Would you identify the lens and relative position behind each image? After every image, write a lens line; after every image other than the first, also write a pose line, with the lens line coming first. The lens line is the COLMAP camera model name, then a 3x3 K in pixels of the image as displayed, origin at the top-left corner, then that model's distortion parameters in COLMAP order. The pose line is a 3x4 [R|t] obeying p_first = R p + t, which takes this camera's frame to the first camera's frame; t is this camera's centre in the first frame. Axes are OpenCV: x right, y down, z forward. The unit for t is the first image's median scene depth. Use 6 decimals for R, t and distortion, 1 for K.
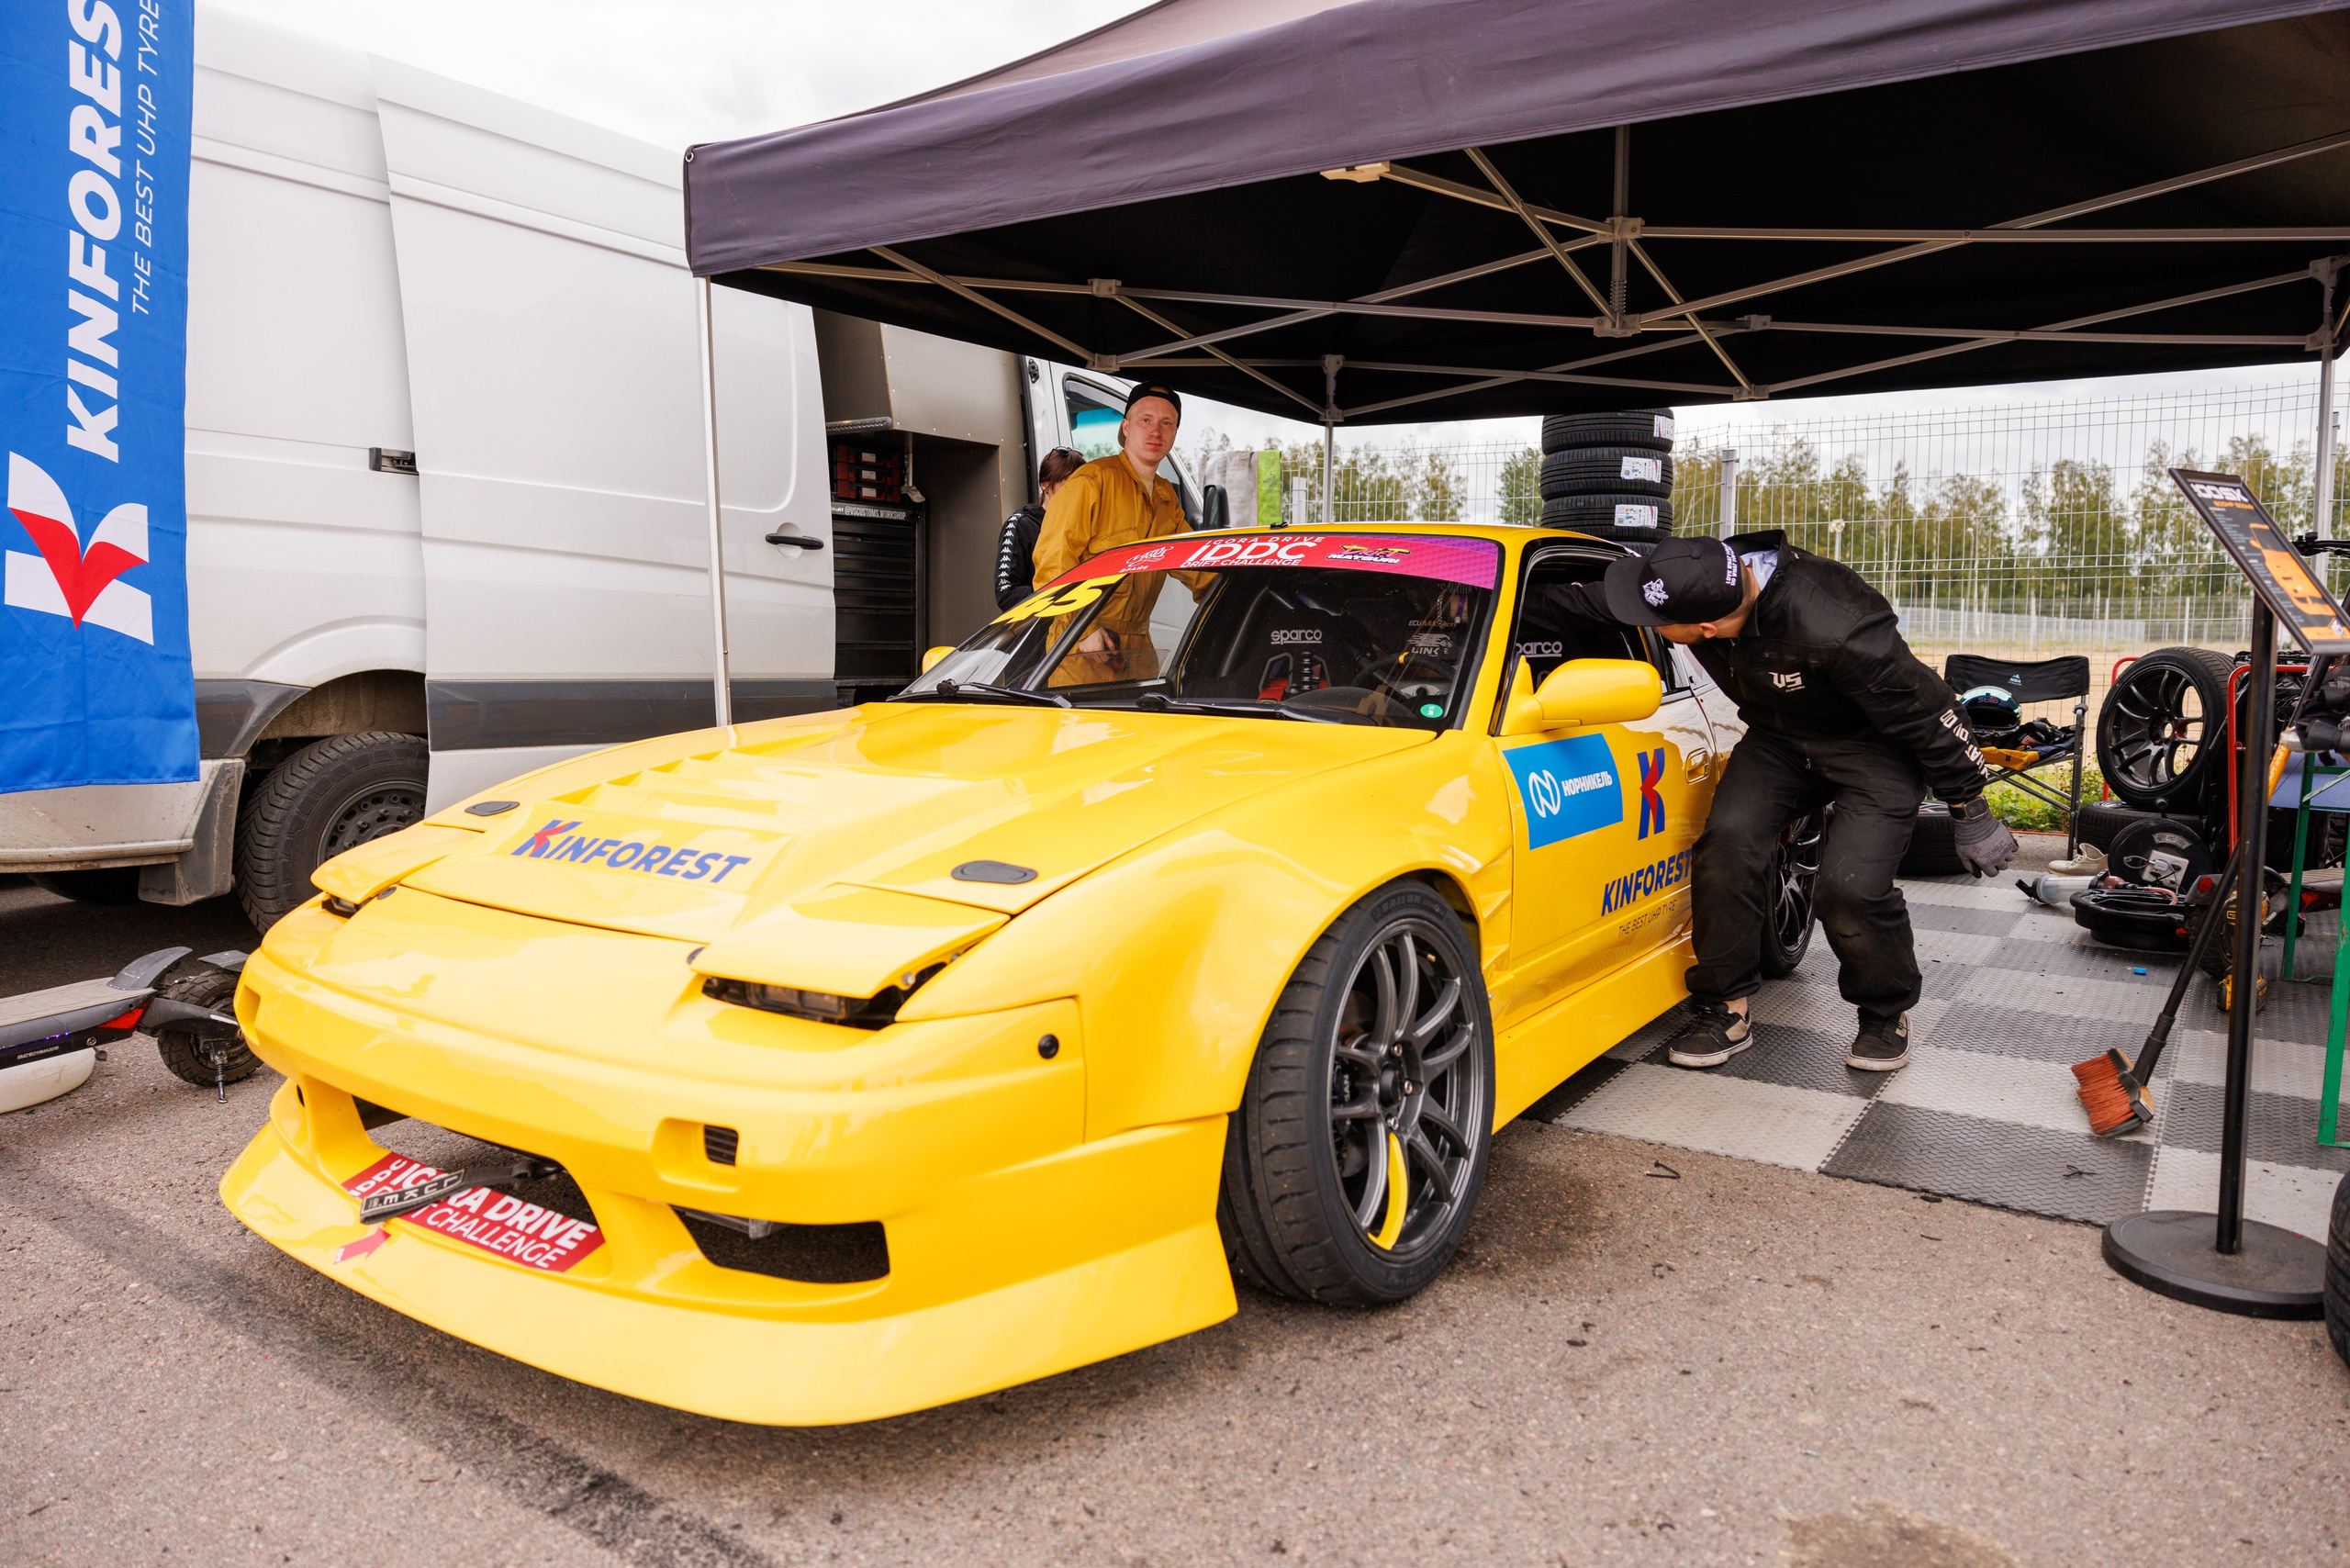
lens RADIAL K [[1610.2, 0, 1179.6], [0, 1610.2, 781.7], [0, 0, 1]] dist [-0.002701, -0.003454]
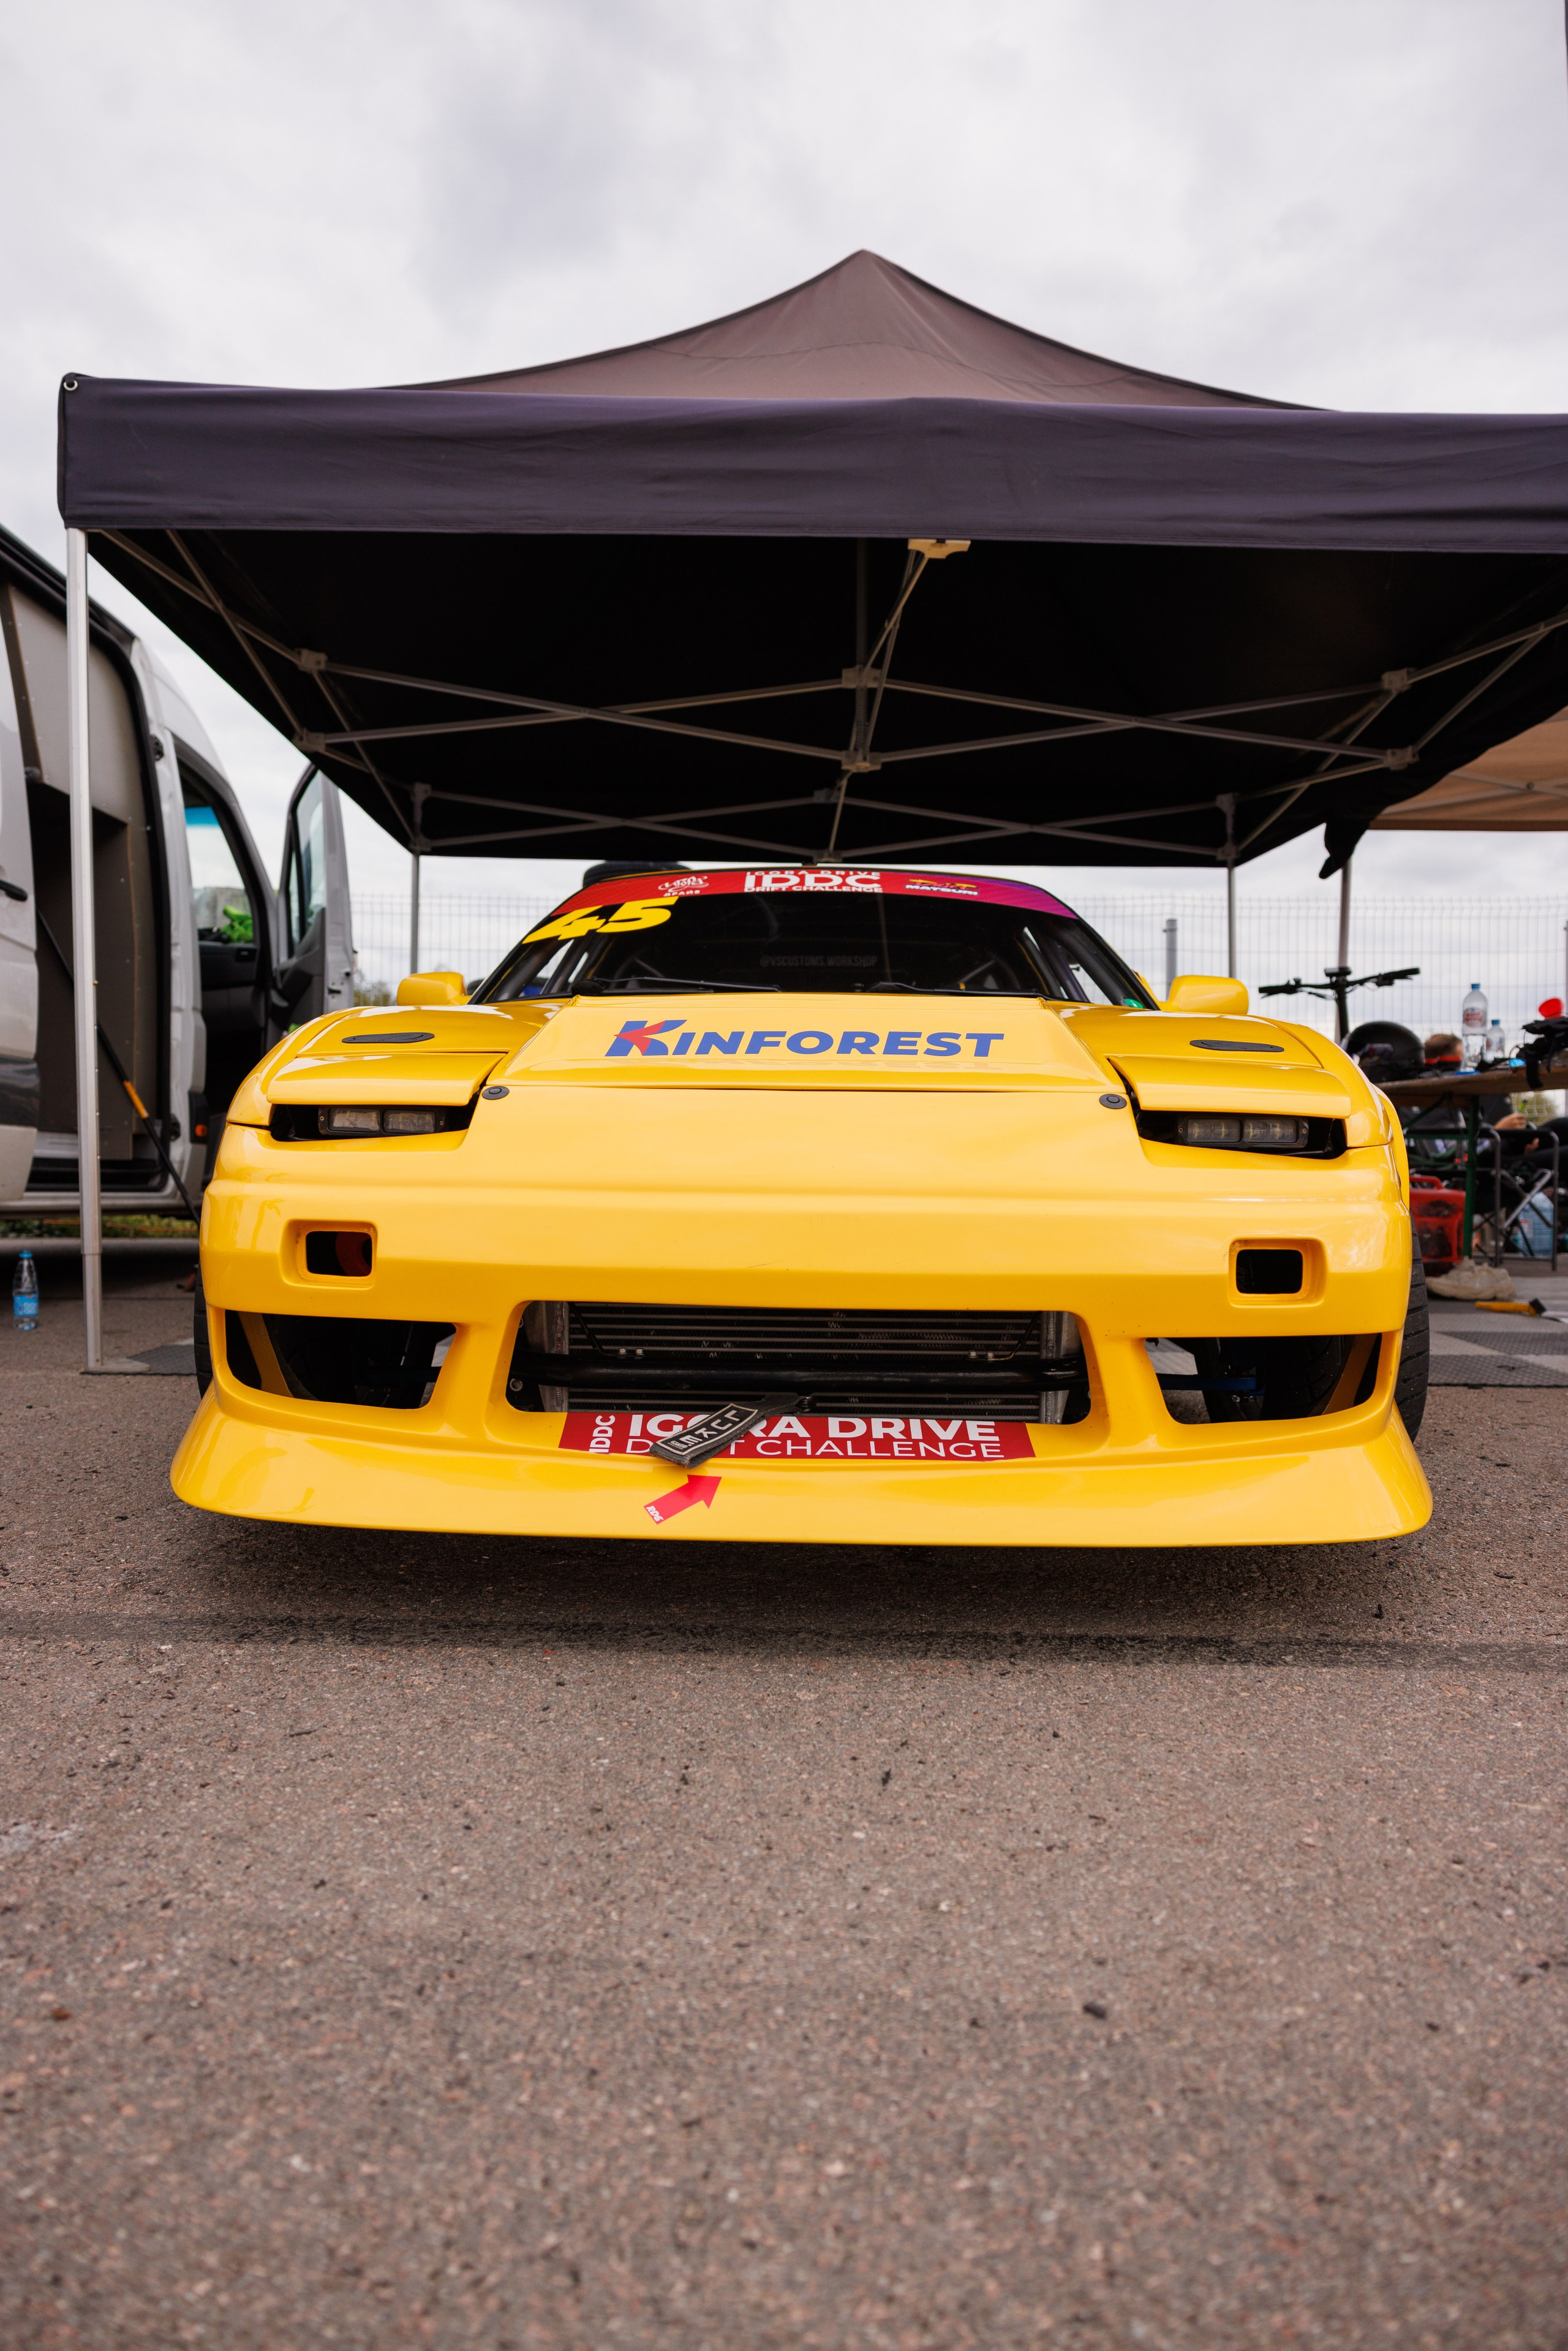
lens RADIAL K [[1610.8, 0, 789.6], [0, 1610.8, 1180.5], [0, 0, 1]] dist [-0.002701, -0.003454]
pose [[0.828040, -0.005035, 0.560646, -0.593916], [0.053876, 0.996047, -0.070625, 0.127013], [-0.558074, 0.088685, 0.825038, 0.182436]]
